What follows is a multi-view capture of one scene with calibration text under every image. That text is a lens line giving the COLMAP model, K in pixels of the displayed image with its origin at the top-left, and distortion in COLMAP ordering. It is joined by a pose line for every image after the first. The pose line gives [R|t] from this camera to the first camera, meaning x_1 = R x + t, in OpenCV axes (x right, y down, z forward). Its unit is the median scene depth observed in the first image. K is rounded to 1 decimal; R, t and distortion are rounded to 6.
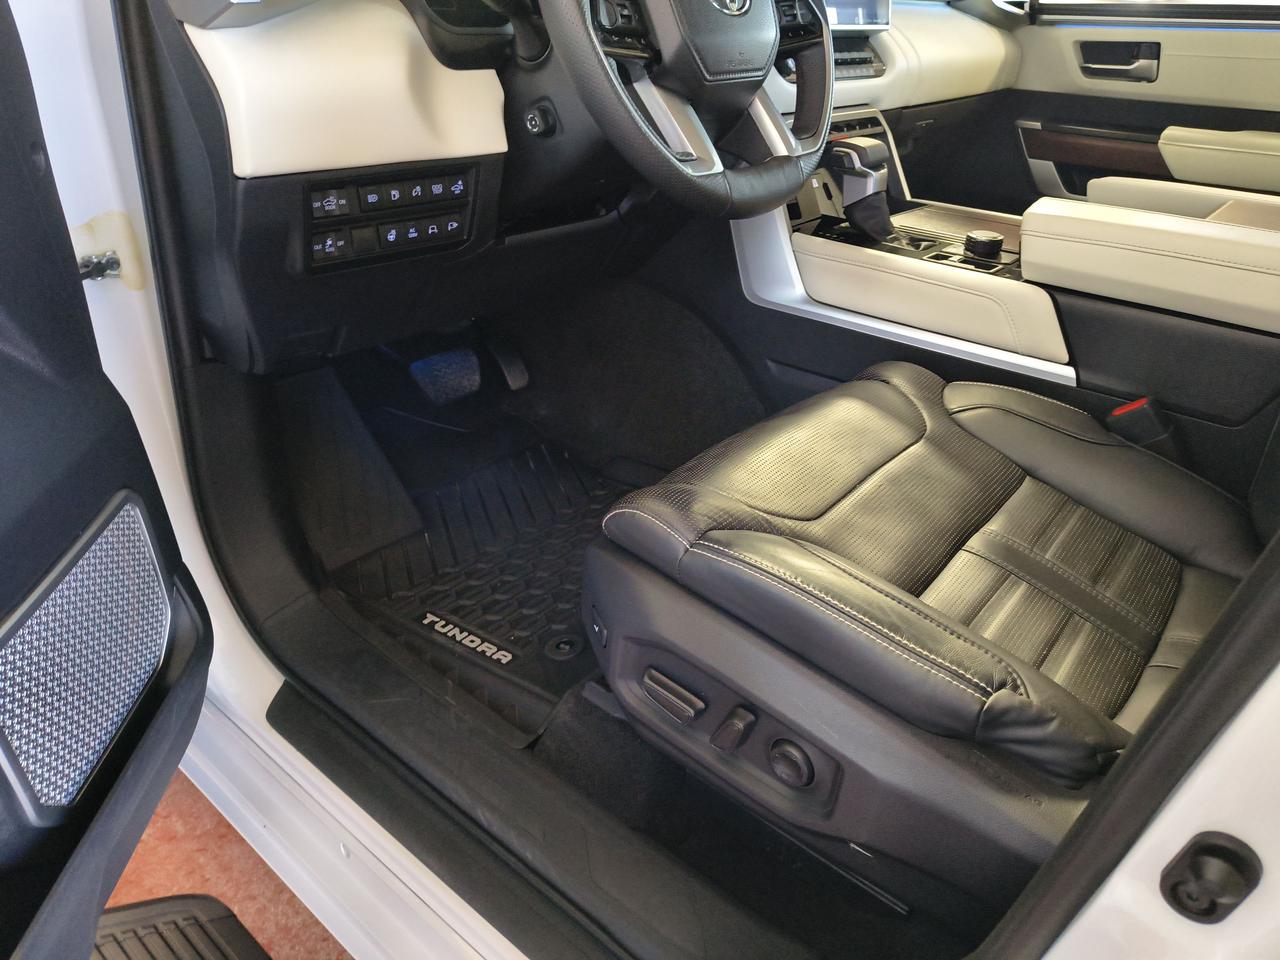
lens RADIAL K [[893.3, 0, 665.6], [0, 893.3, 465.0], [0, 0, 1]] dist [0.021411, -0.038243]
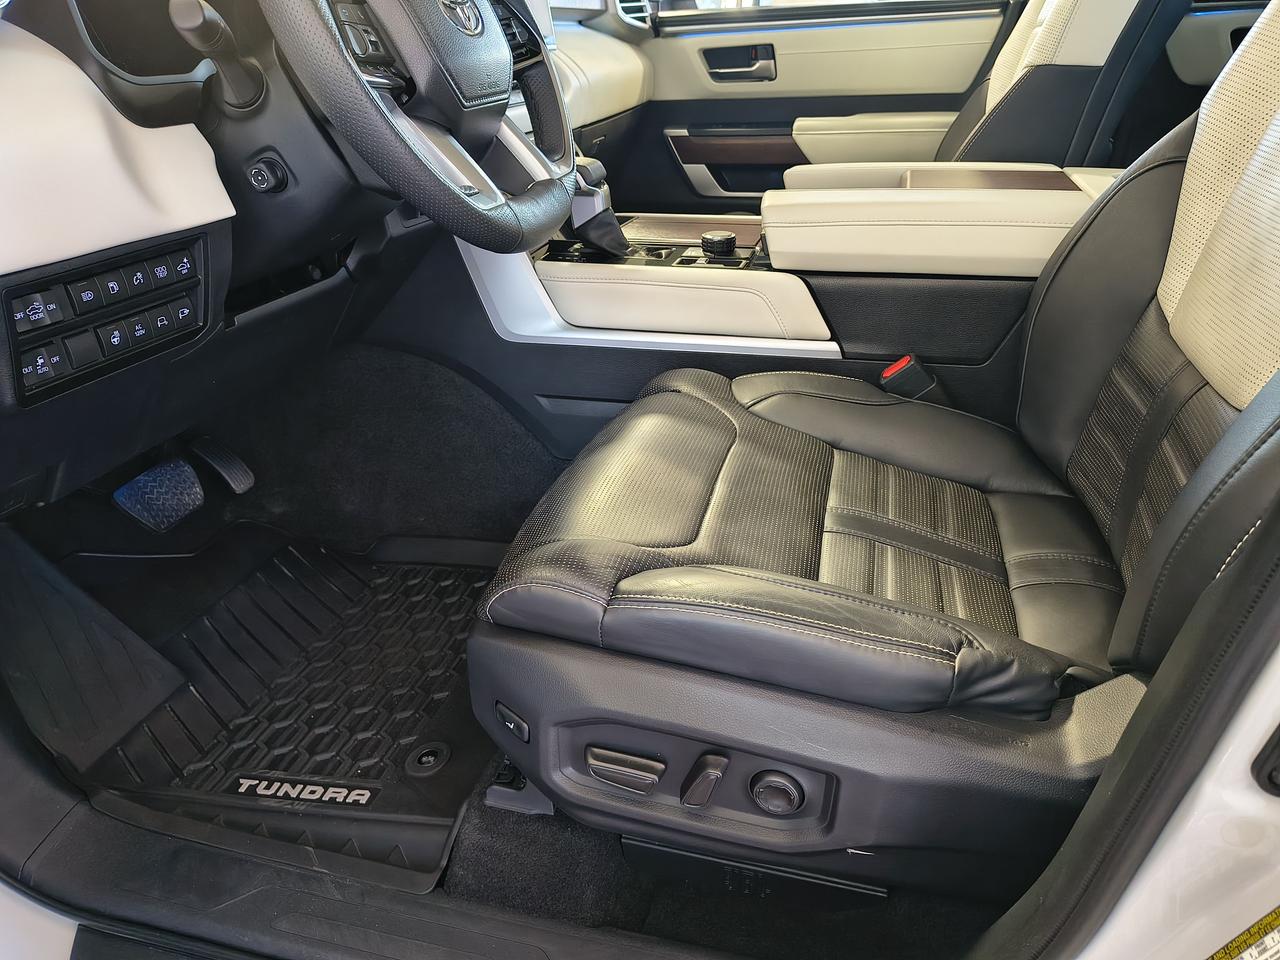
lens RADIAL K [[893.3, 0, 657.9], [0, 893.3, 477.4], [0, 0, 1]] dist [0.021411, -0.038243]
pose [[0.906543, -0.240228, 0.347088, -0.145183], [0.247072, 0.968671, 0.025123, -0.030978], [-0.342250, 0.062981, 0.937496, 0.080701]]
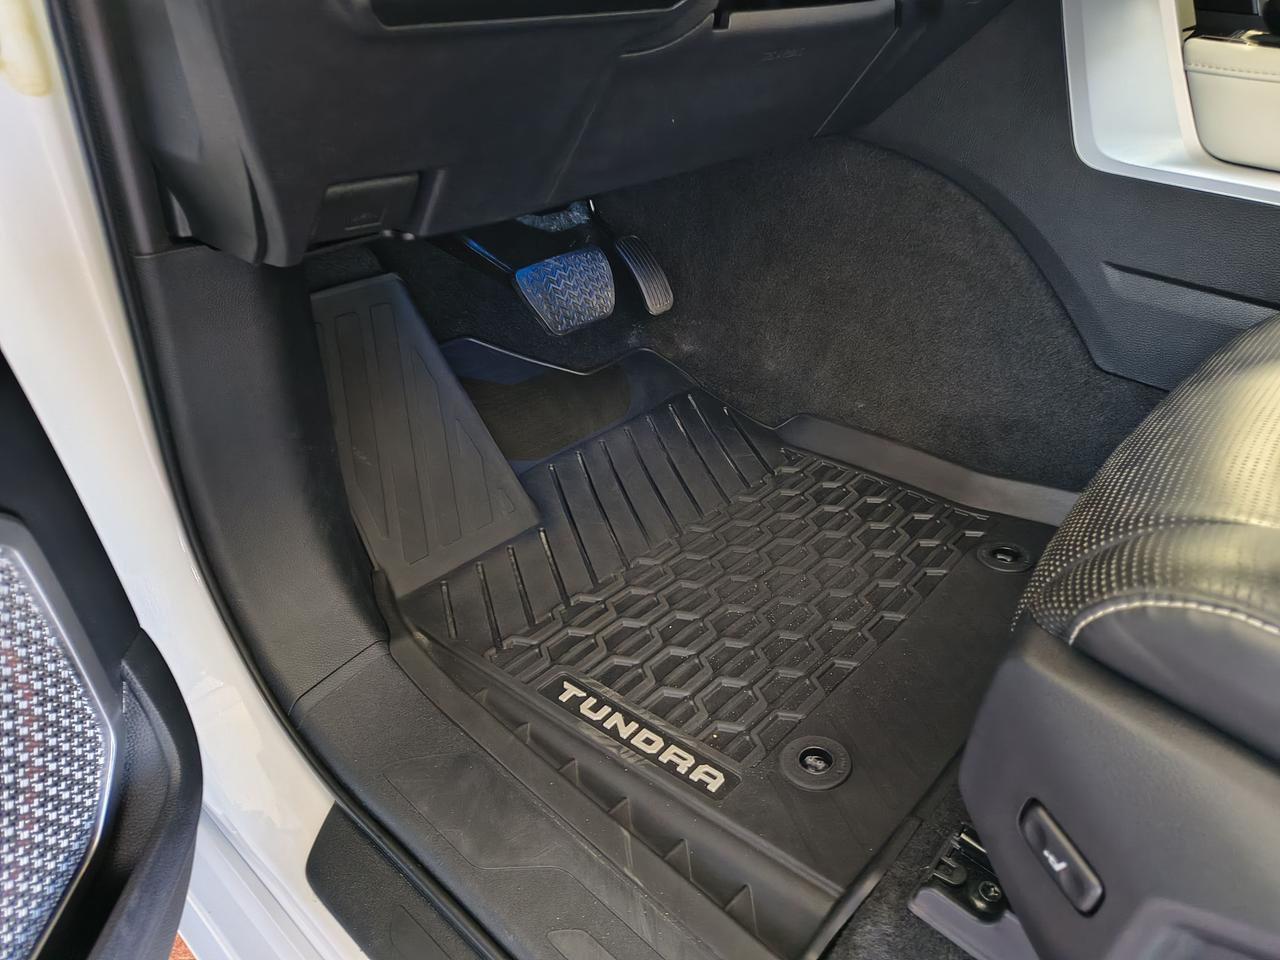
lens RADIAL K [[893.3, 0, 659.5], [0, 893.3, 485.3], [0, 0, 1]] dist [0.021411, -0.038243]
pose [[0.998759, 0.019678, -0.045747, -0.188048], [-0.015363, 0.995563, 0.092831, -0.025004], [0.047371, -0.092013, 0.994630, 0.438513]]
